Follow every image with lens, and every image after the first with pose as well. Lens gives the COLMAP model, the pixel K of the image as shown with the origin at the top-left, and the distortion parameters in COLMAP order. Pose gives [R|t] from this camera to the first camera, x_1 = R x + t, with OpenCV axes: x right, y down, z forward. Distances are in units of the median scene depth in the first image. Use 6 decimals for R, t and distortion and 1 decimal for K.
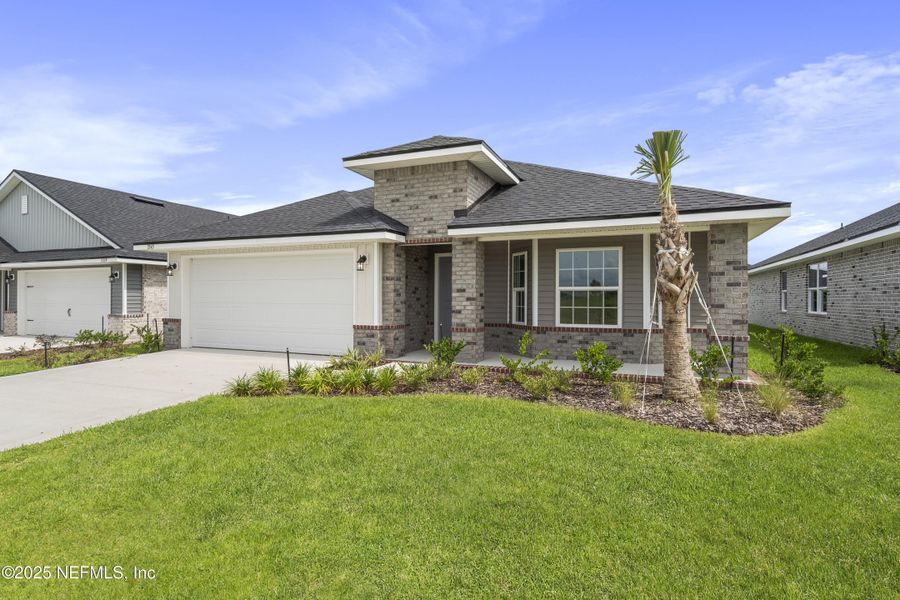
lens RADIAL K [[451.1, 0, 415.1], [0, 451.1, 290.4], [0, 0, 1]] dist [0.008194, -0.000584]
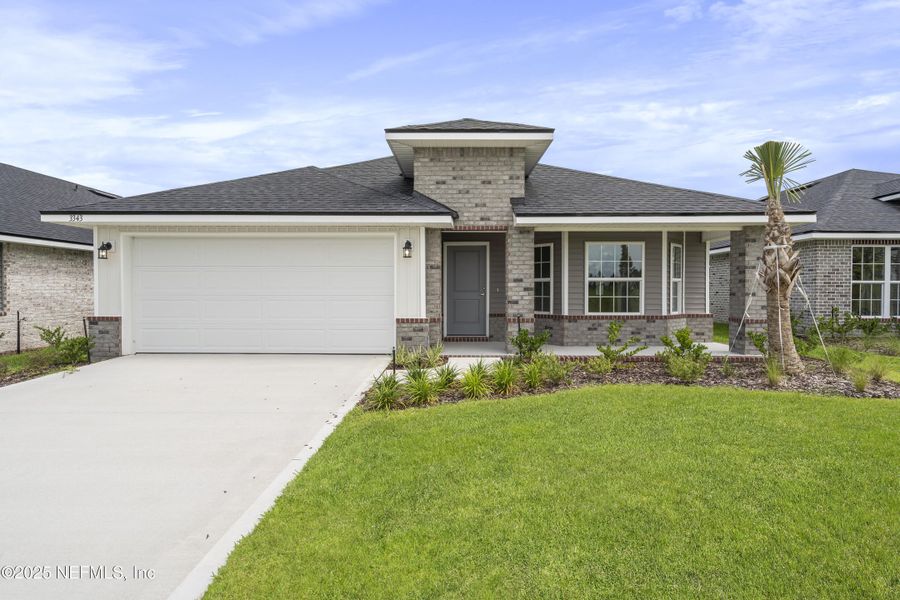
lens RADIAL K [[451.1, 0, 448.5], [0, 451.1, 294.0], [0, 0, 1]] dist [0.008194, -0.000584]
pose [[0.930493, -0.005566, 0.366268, -0.376600], [-0.004248, 0.999653, 0.025982, 0.004622], [-0.366286, -0.025732, 0.930146, 0.133581]]
